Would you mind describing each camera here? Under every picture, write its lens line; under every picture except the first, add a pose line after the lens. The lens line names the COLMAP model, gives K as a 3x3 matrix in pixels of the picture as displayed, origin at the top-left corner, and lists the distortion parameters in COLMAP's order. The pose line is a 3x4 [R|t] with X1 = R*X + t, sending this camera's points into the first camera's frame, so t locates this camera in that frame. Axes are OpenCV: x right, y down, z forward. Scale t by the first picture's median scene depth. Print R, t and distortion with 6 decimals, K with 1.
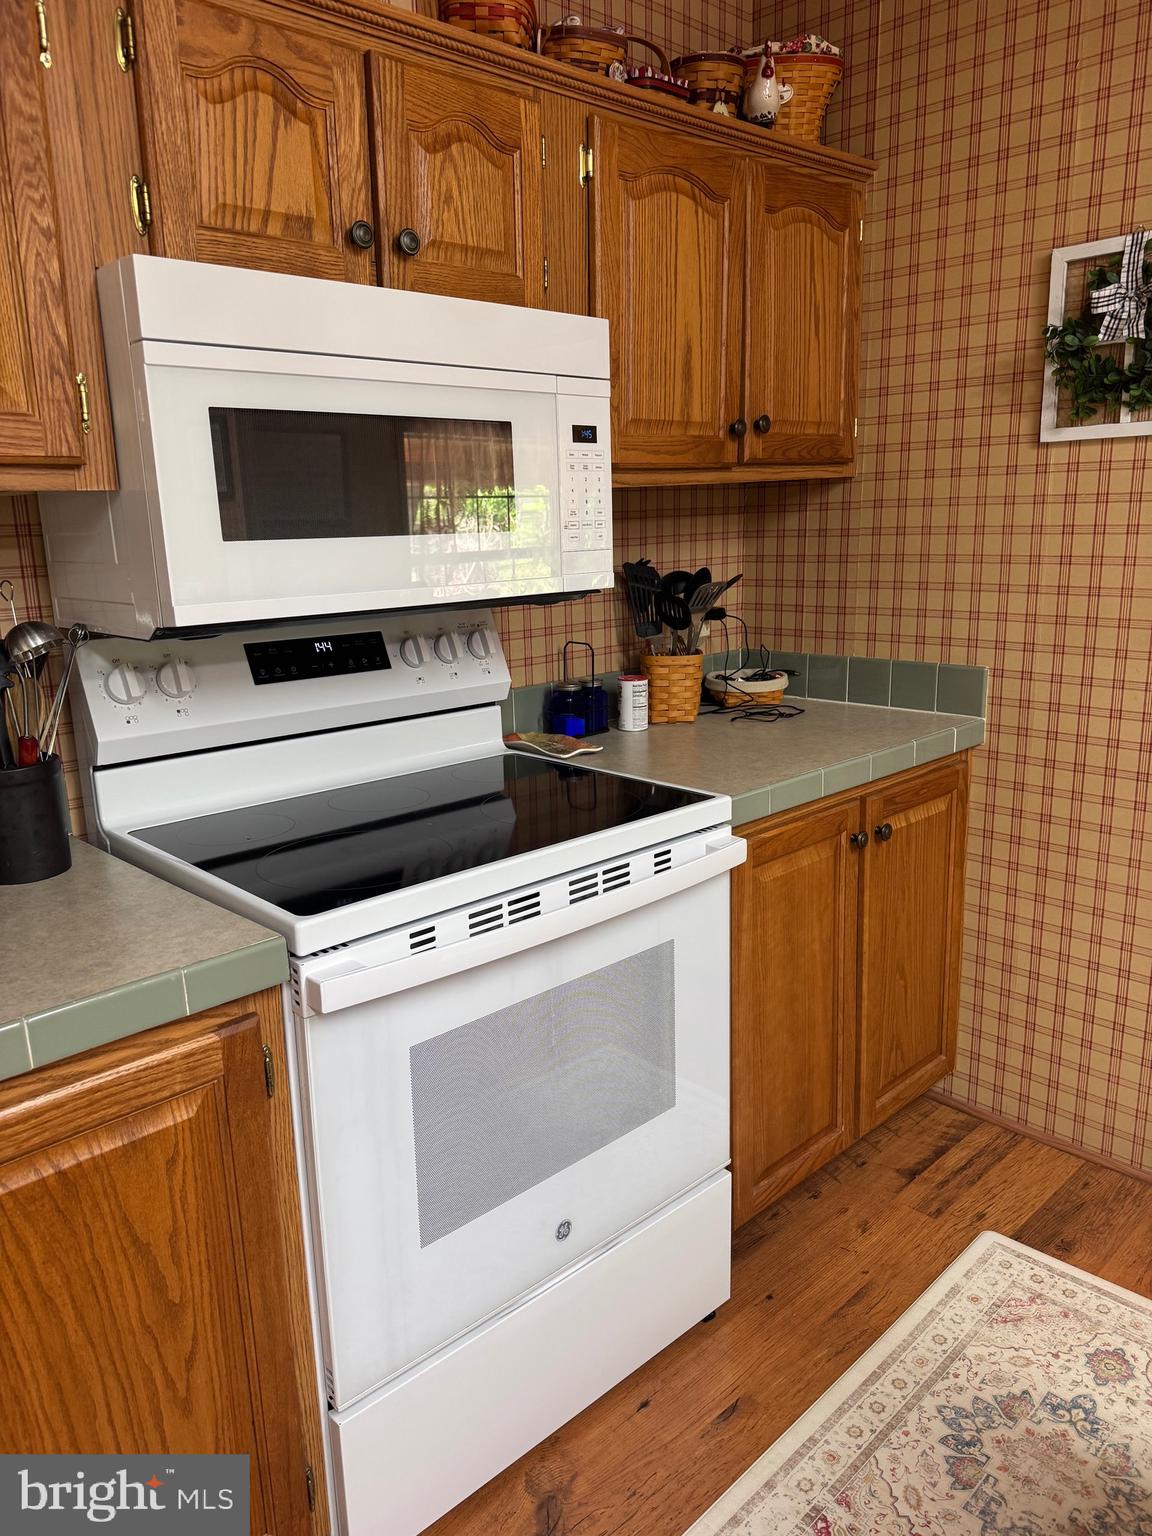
lens RADIAL K [[1084.3, 0, 575.6], [0, 1084.3, 765.5], [0, 0, 1]] dist [0.024075, -0.020191]
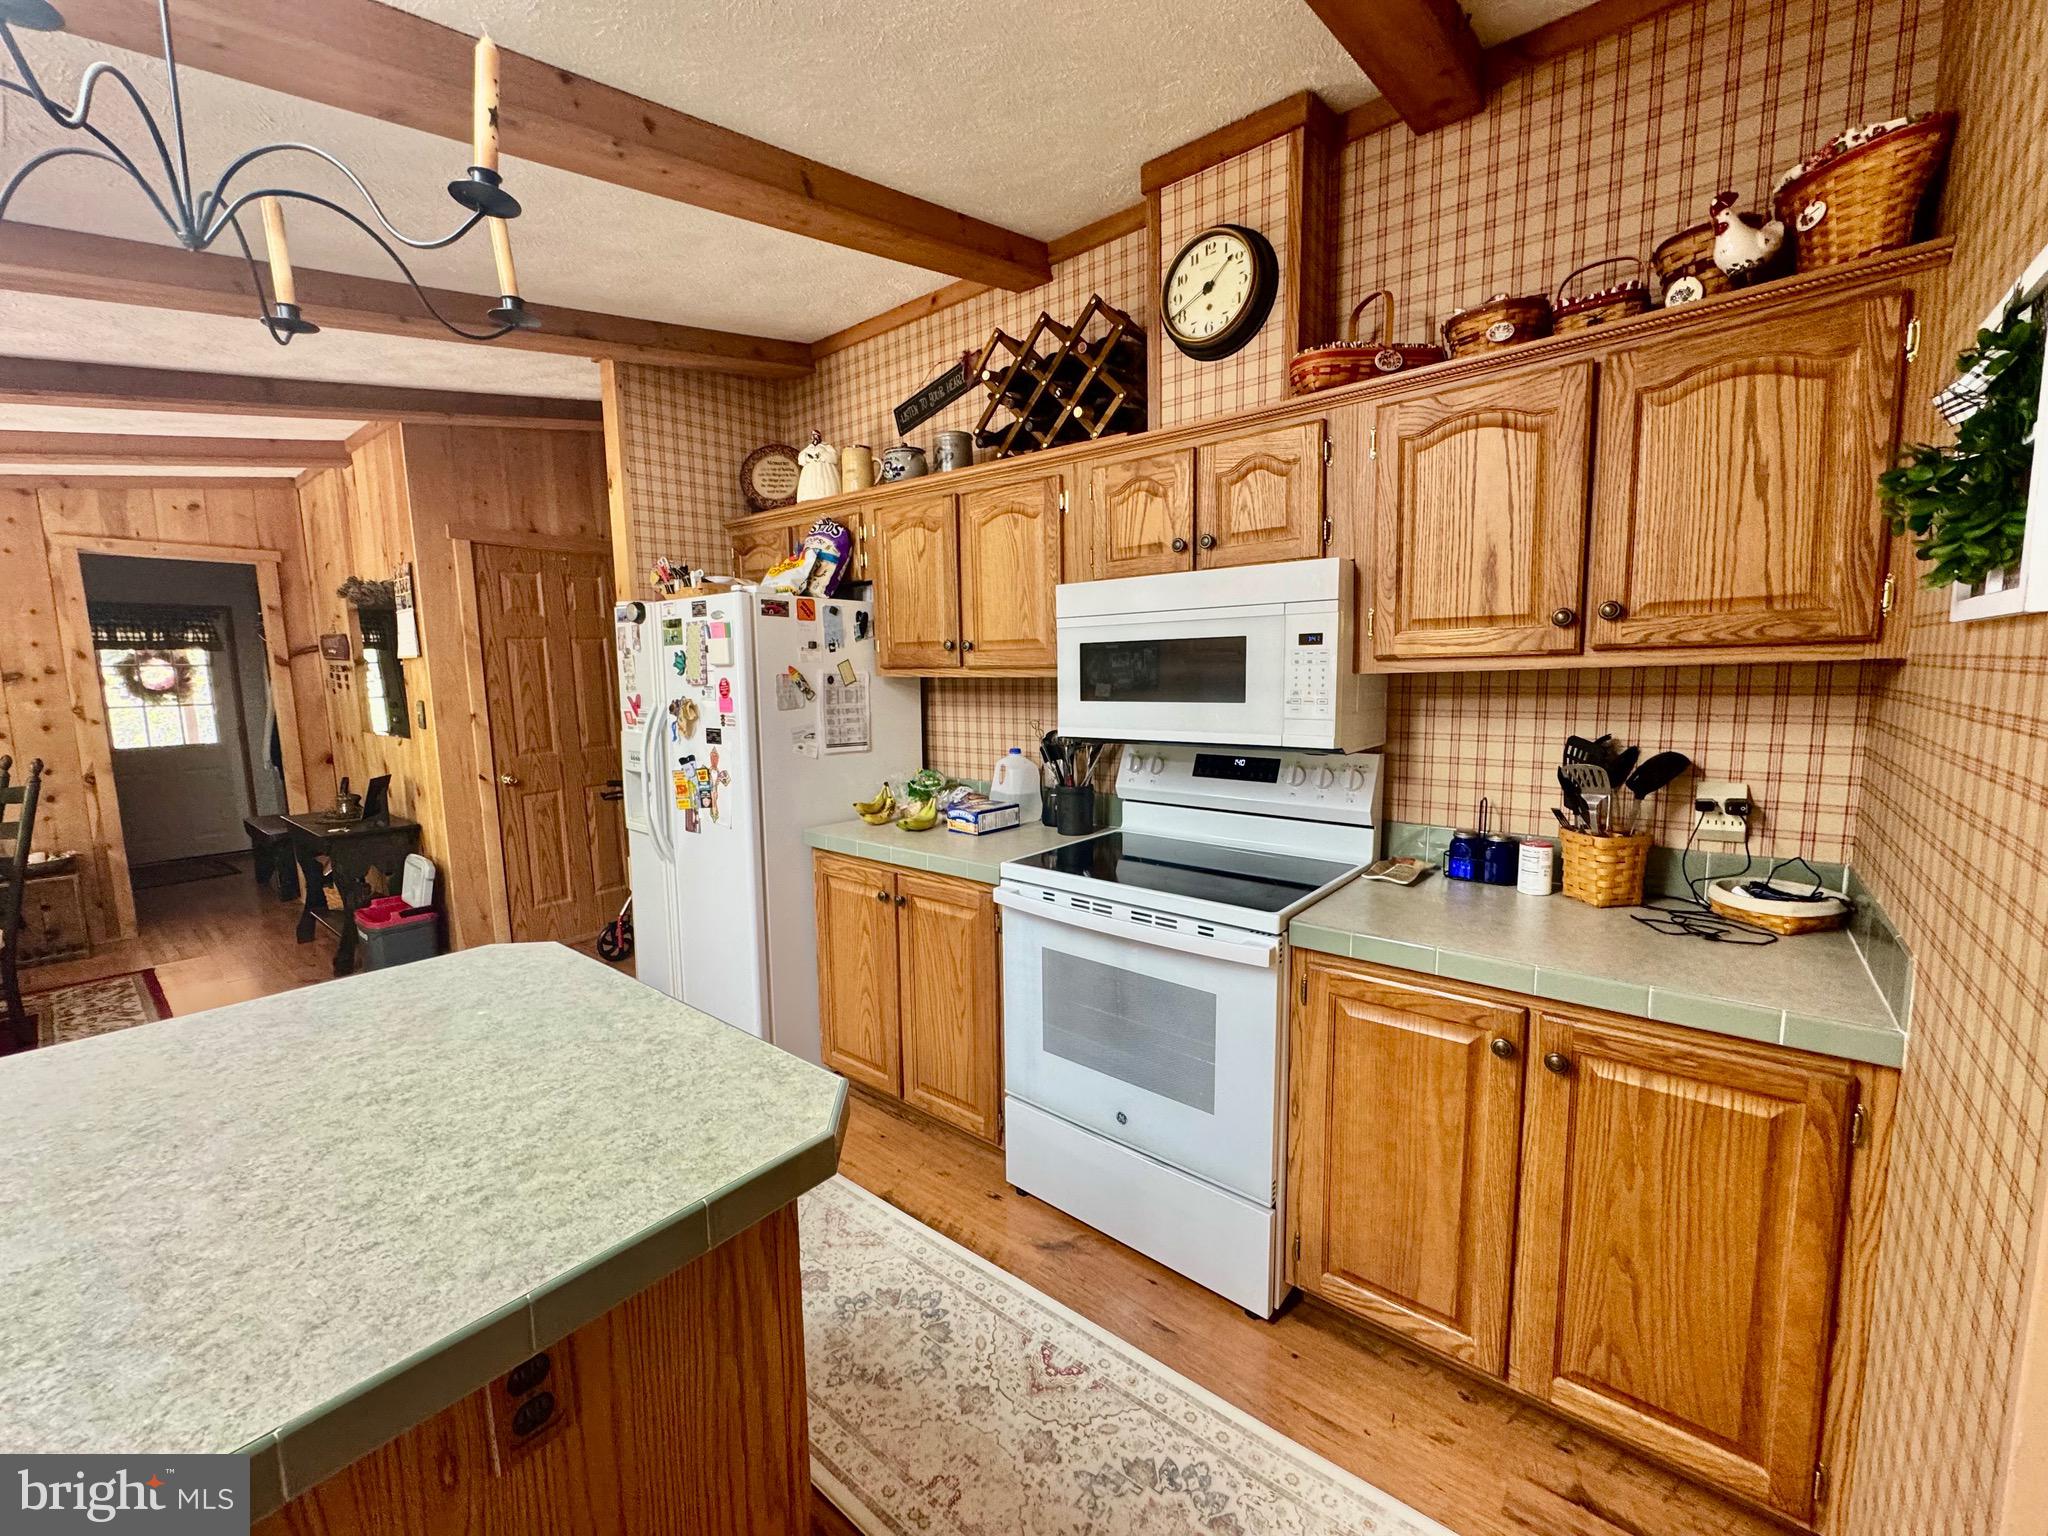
lens RADIAL K [[819.6, 0, 1029.0], [0, 819.6, 763.3], [0, 0, 1]] dist [-0.003528, -0.000273]
pose [[0.121436, 0.141169, -0.982509, 1.070268], [-0.211350, 0.970814, 0.113367, -0.201439], [0.969837, 0.193887, 0.147728, 0.545149]]
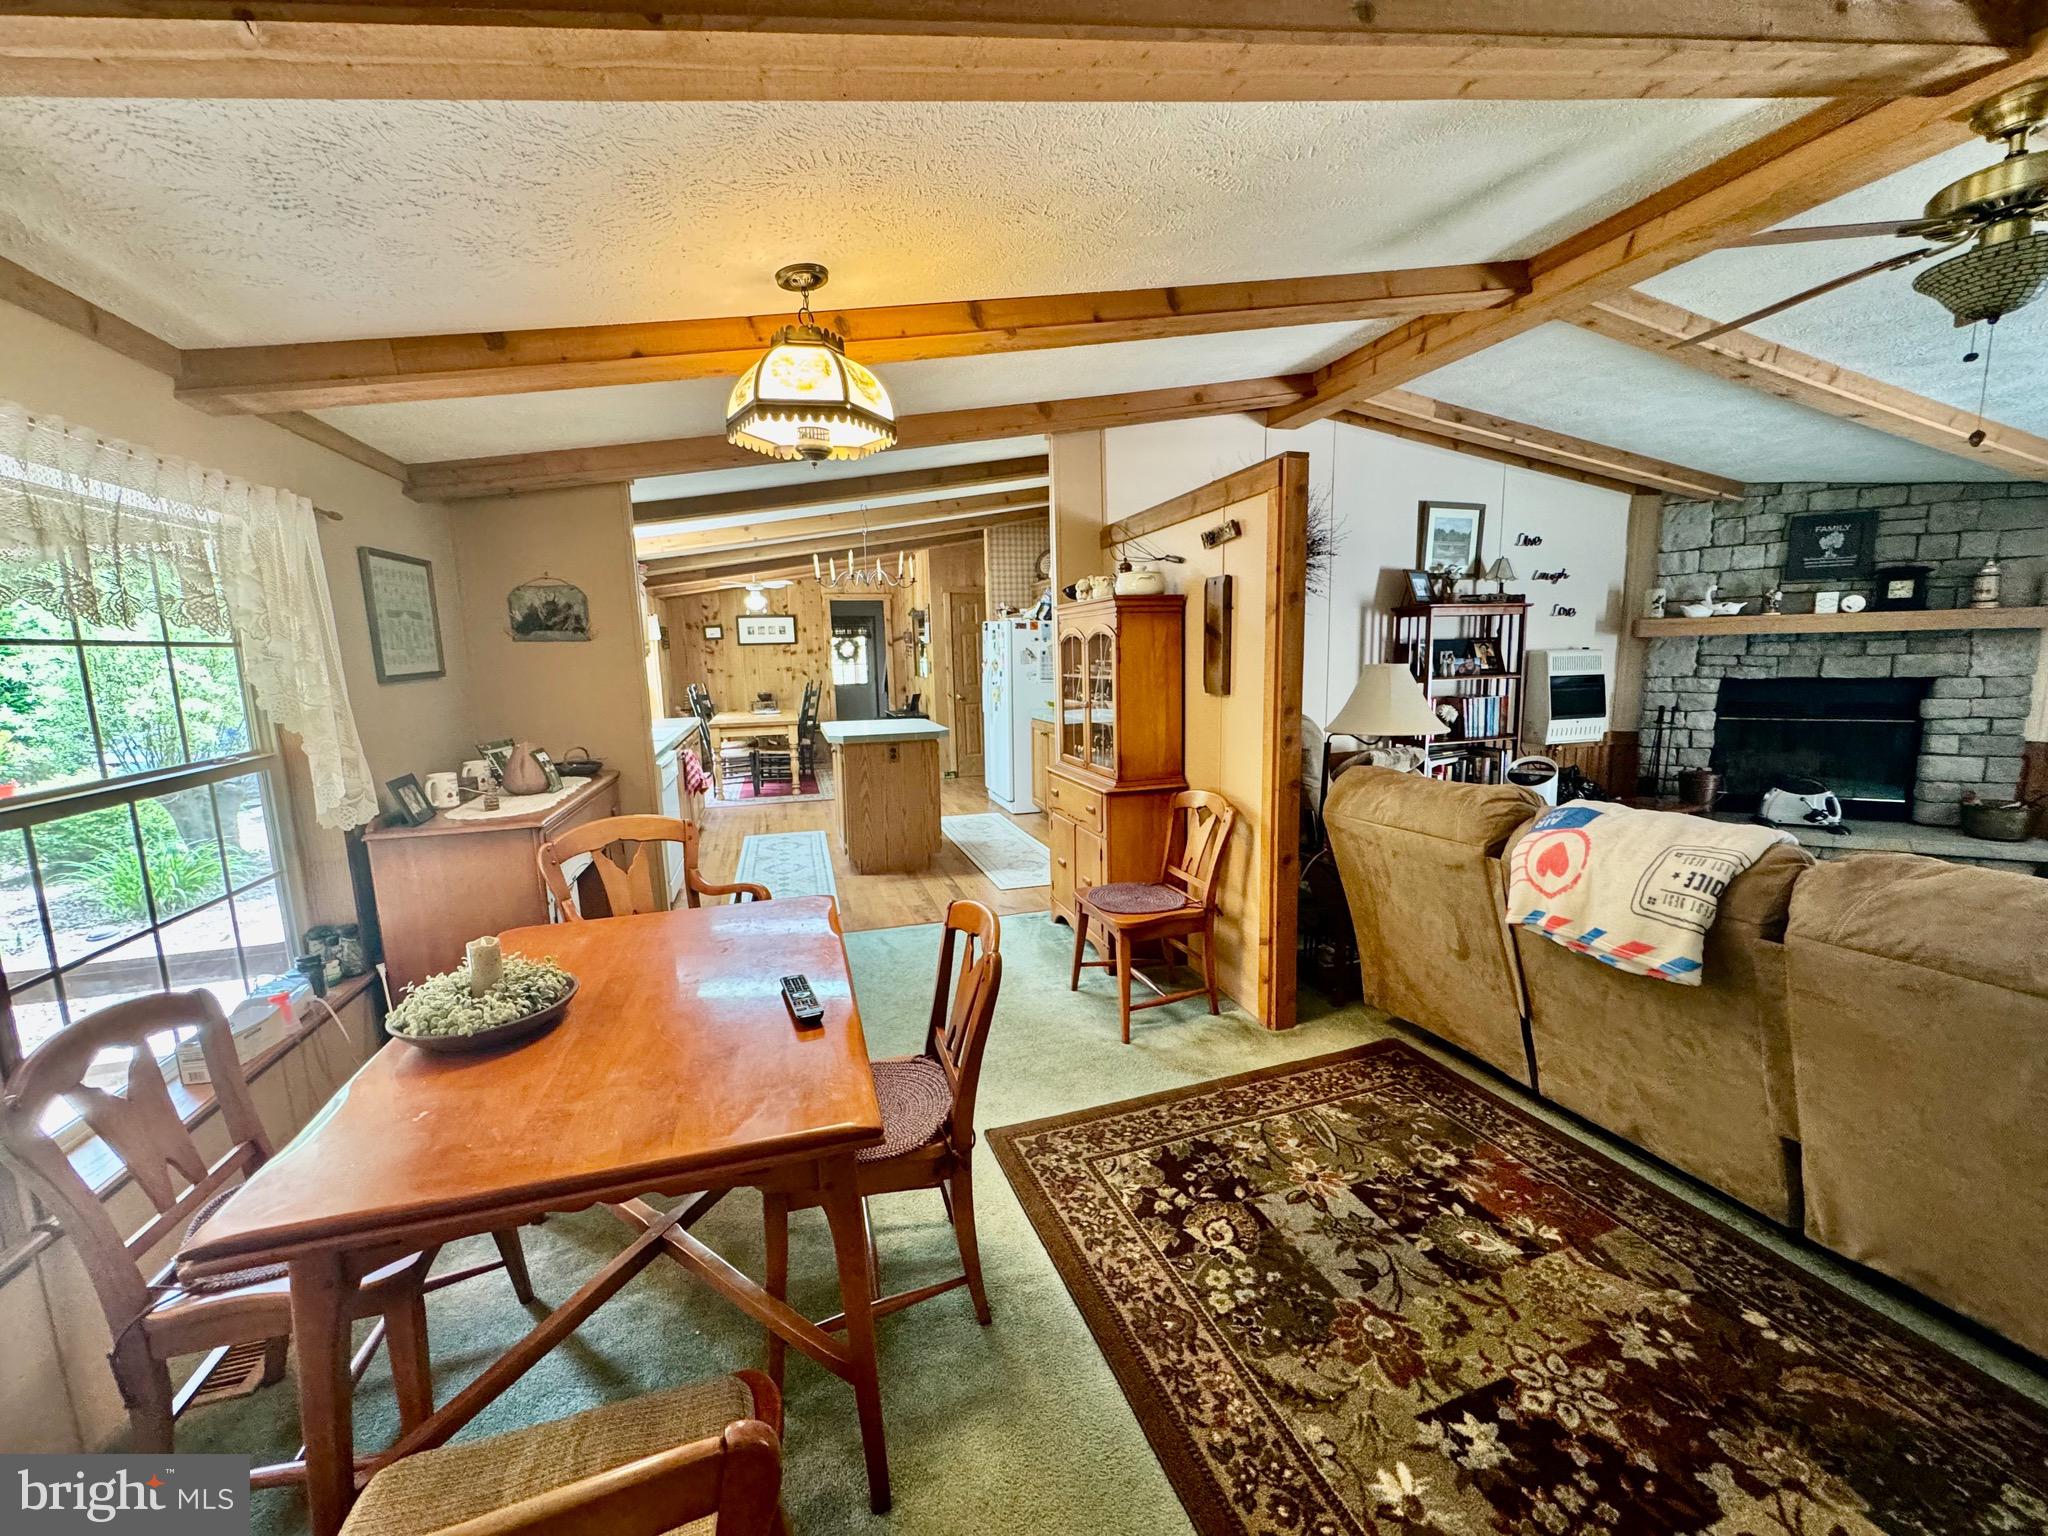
lens RADIAL K [[819.6, 0, 1025.4], [0, 819.6, 770.6], [0, 0, 1]] dist [-0.003528, -0.000273]
pose [[-0.452364, 0.170174, -0.875447, 1.606396], [-0.166132, 0.948365, 0.270192, -0.311687], [0.876223, 0.267664, -0.400735, 0.944232]]
